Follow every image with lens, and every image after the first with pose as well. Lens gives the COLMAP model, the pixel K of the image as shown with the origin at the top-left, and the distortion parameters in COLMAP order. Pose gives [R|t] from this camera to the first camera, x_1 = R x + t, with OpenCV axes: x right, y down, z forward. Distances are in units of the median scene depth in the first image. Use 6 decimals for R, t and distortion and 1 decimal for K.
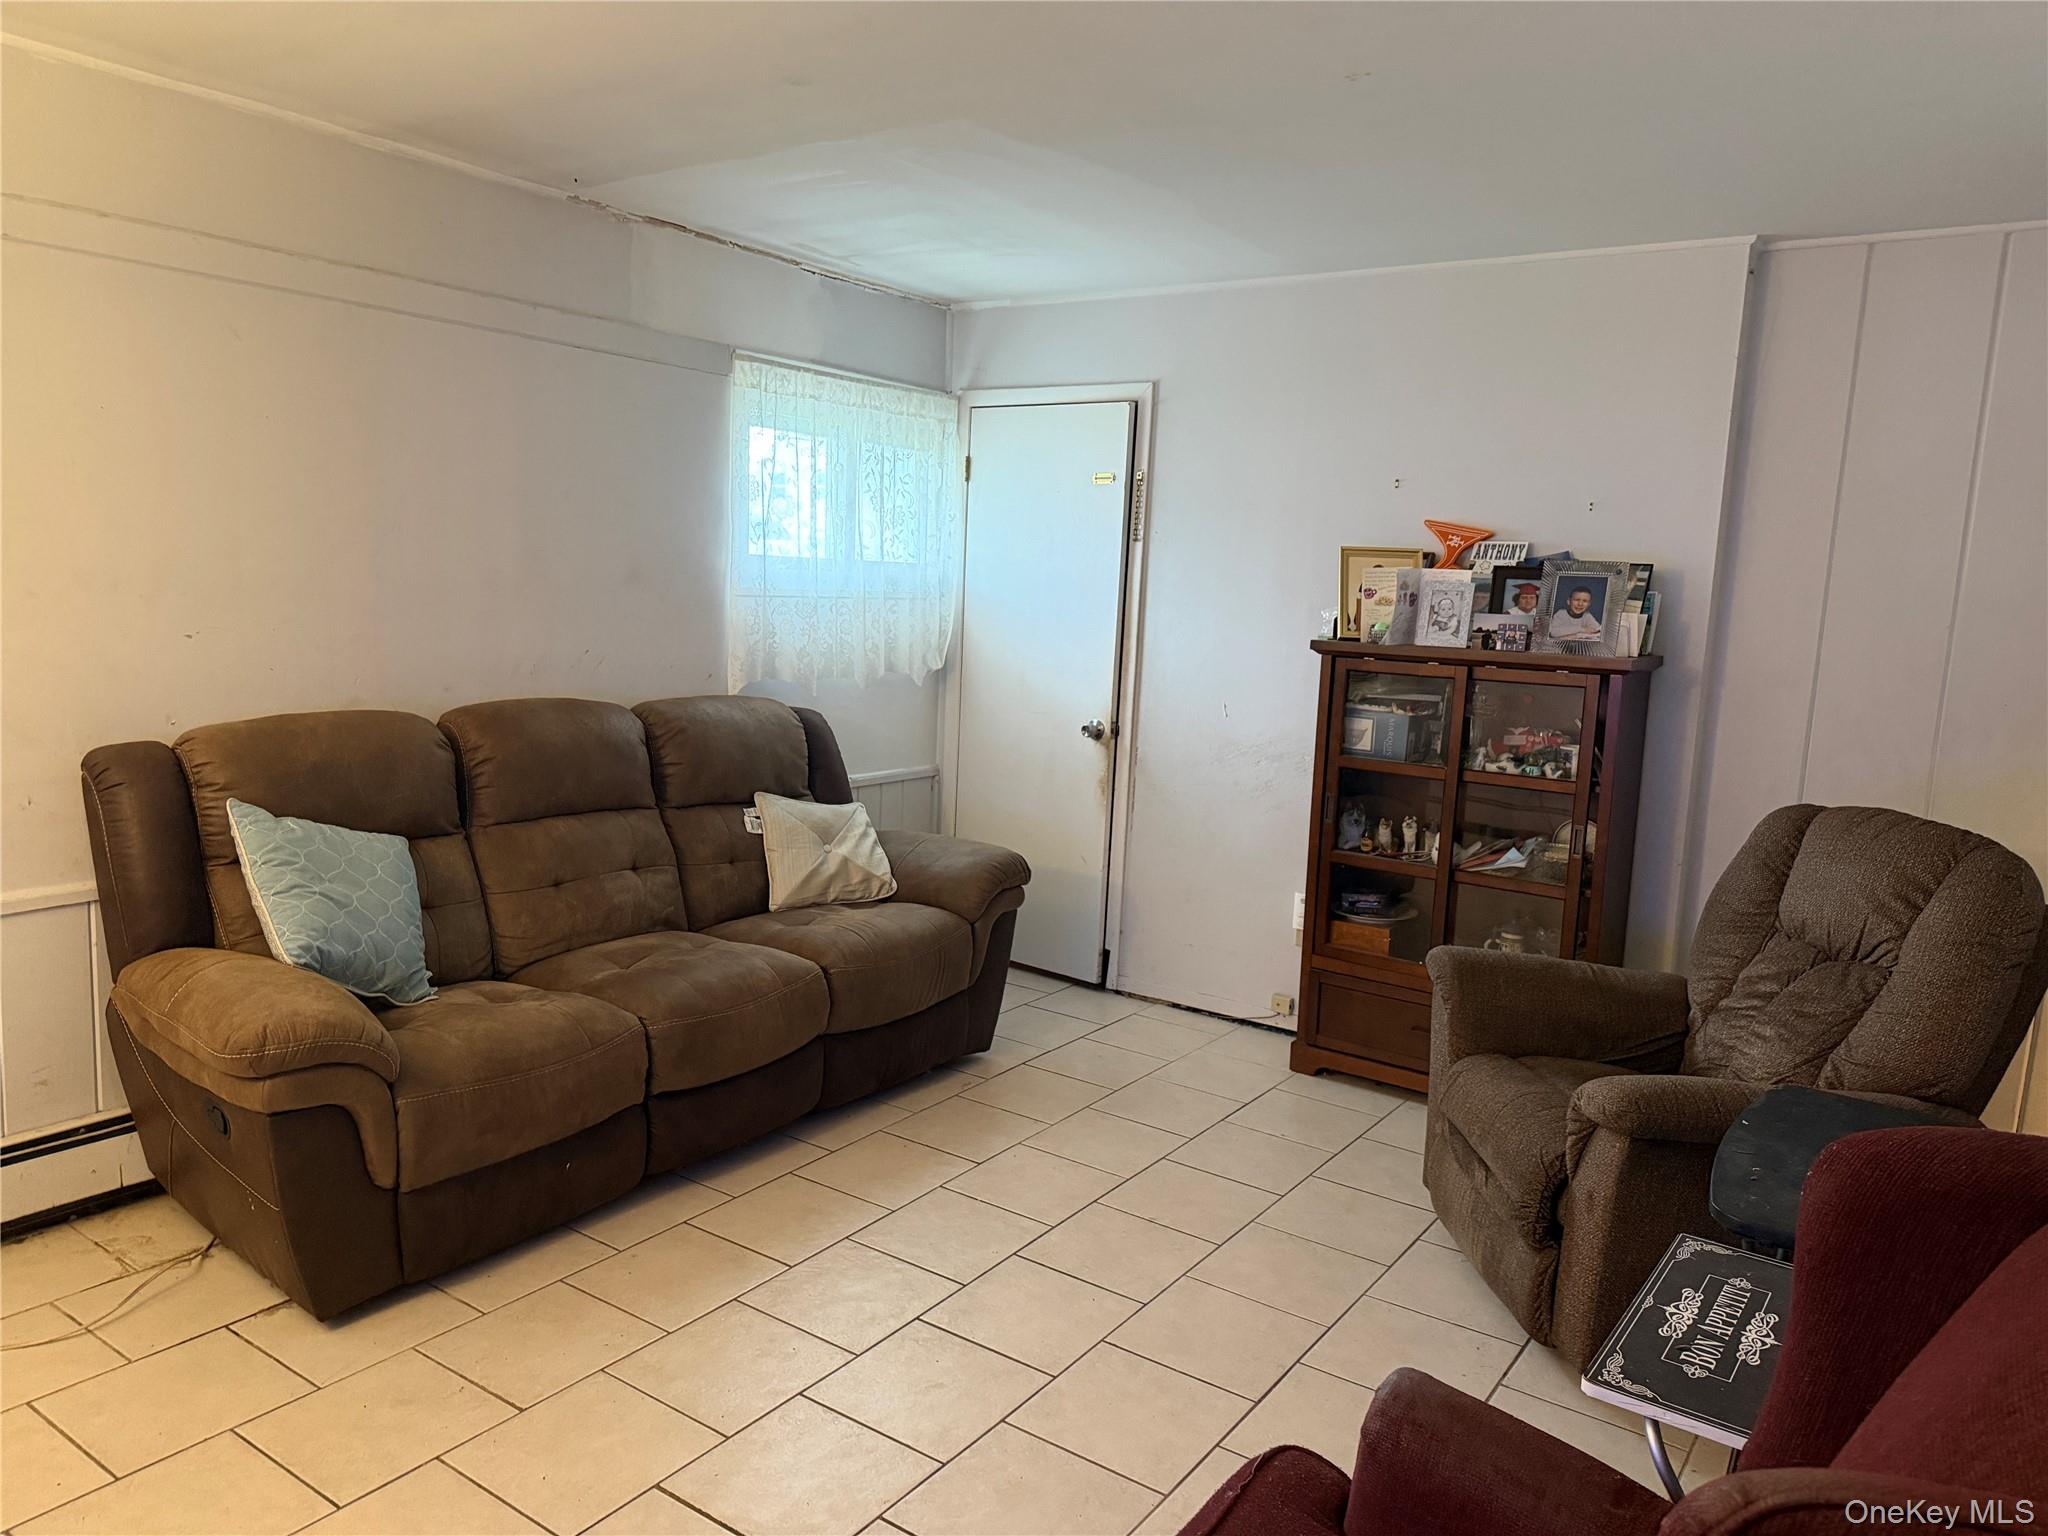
lens RADIAL K [[1438.3, 0, 1024.0], [0, 1438.3, 768.0], [0, 0, 1]] dist [-0.027081, -0.001609]
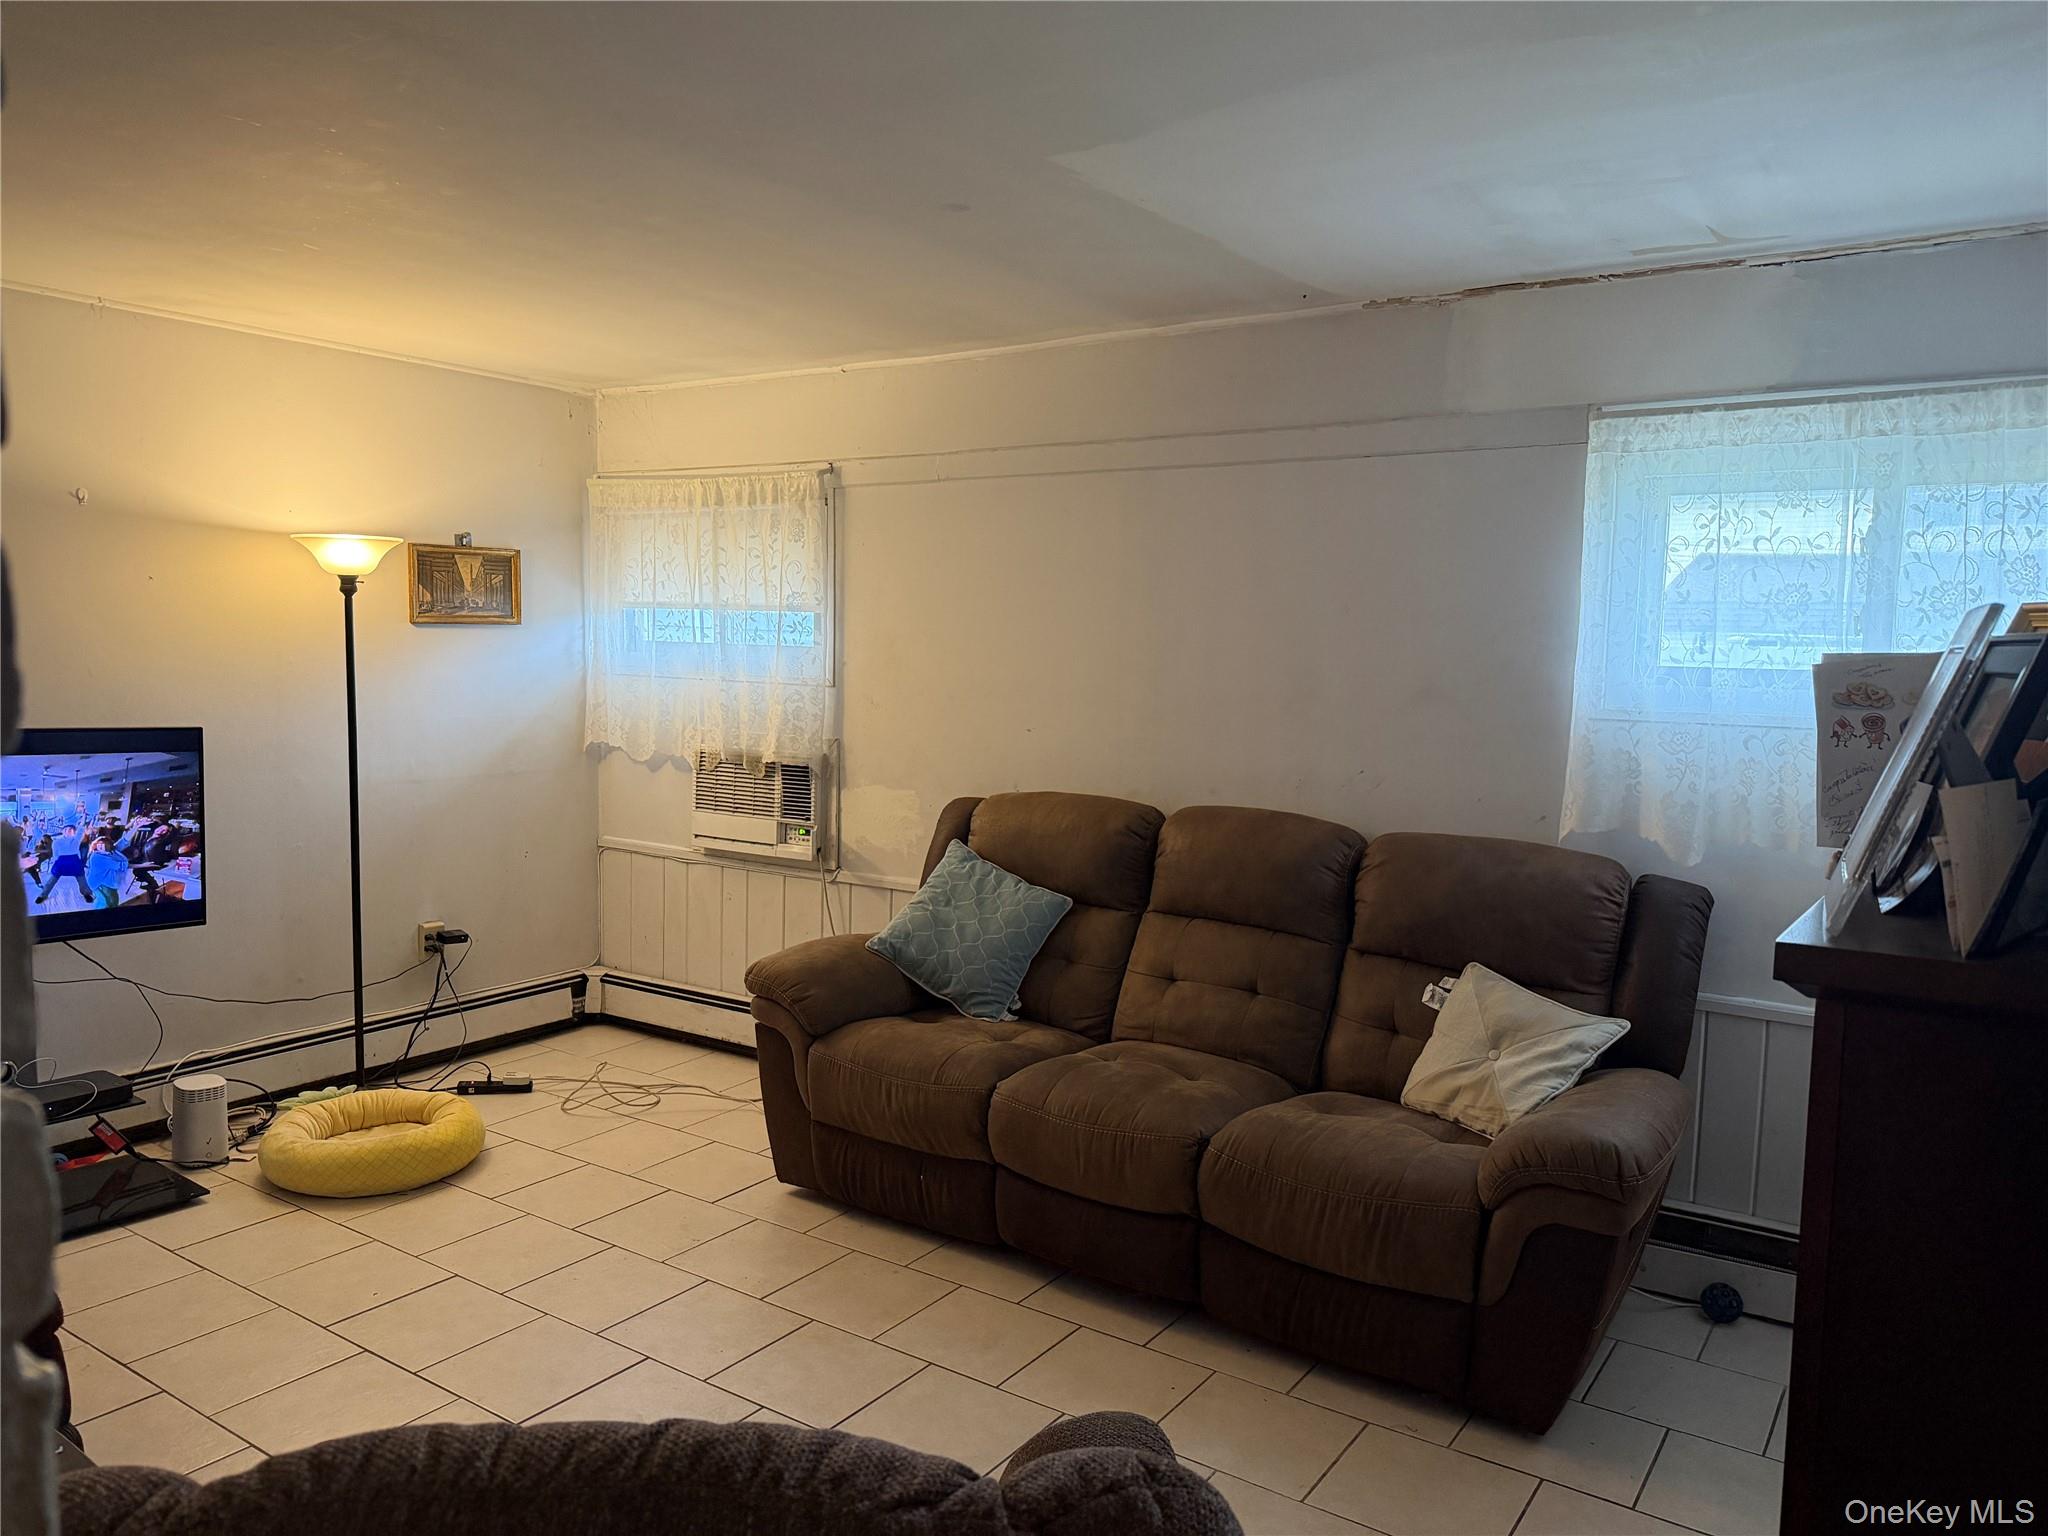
lens RADIAL K [[1438.3, 0, 1024.0], [0, 1438.3, 768.0], [0, 0, 1]] dist [-0.027081, -0.001609]
pose [[0.004523, 0.037545, -0.999285, 0.631232], [-0.148902, 0.988180, 0.036454, -0.083847], [0.988842, 0.148631, 0.010060, 0.760749]]
